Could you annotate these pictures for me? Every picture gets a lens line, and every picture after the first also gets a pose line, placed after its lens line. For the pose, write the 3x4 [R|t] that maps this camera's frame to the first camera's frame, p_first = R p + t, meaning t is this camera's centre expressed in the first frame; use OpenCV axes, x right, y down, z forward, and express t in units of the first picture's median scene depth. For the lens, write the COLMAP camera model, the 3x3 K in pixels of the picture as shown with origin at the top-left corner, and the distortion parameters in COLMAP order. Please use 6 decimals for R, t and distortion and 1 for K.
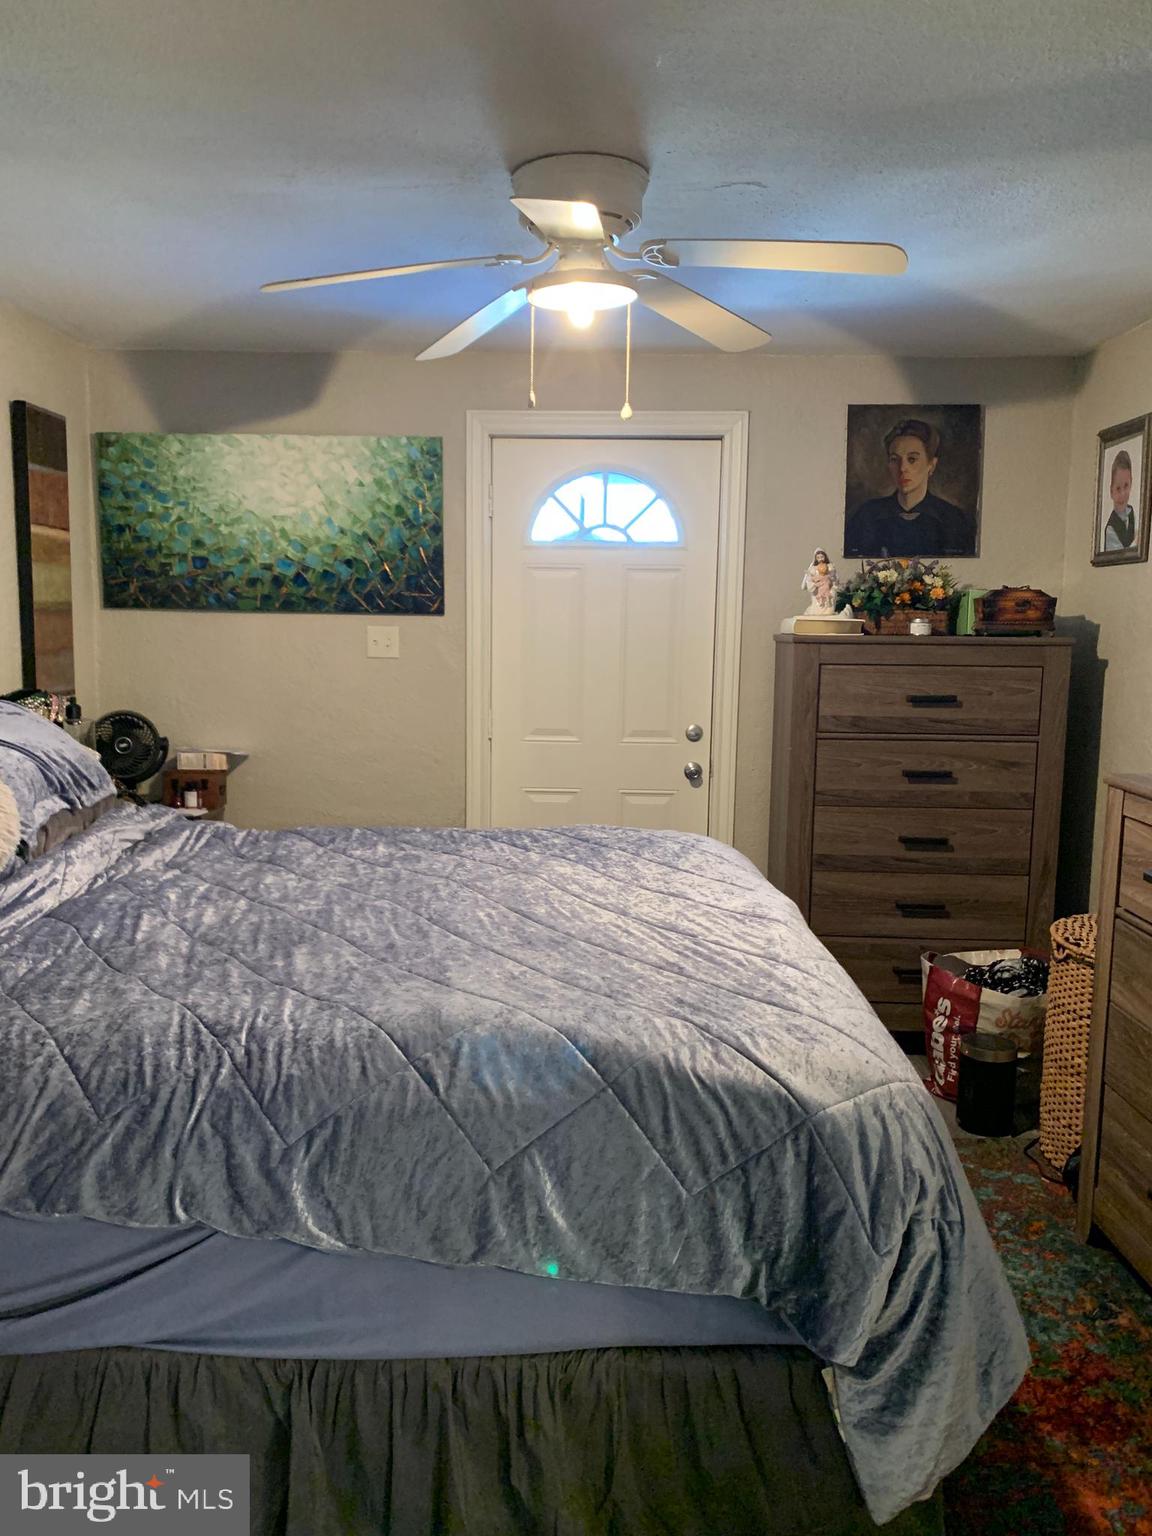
lens RADIAL K [[1191.5, 0, 578.5], [0, 1191.5, 766.4], [0, 0, 1]] dist [0.029831, -0.042067]
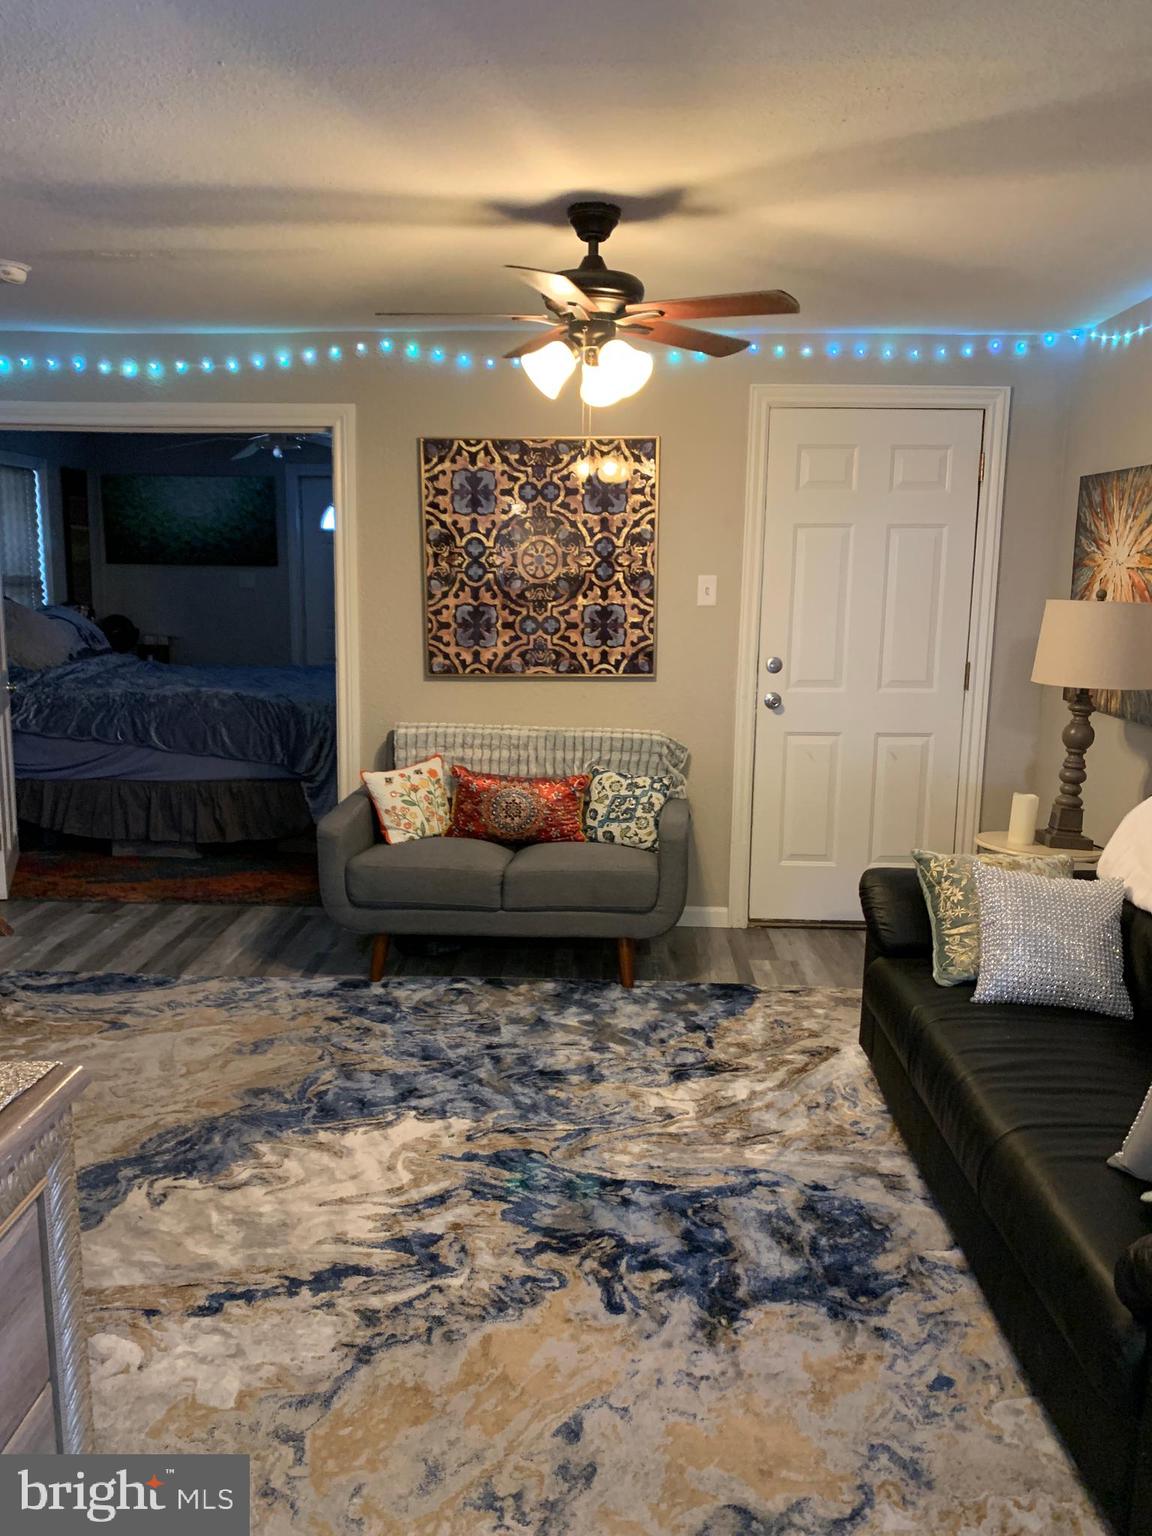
lens RADIAL K [[1191.5, 0, 580.0], [0, 1191.5, 757.3], [0, 0, 1]] dist [0.029831, -0.042067]
pose [[0.999768, 0.002064, -0.021429, 0.448745], [-0.001348, 0.999442, 0.033370, 0.127150], [0.021486, -0.033333, 0.999213, -1.017546]]
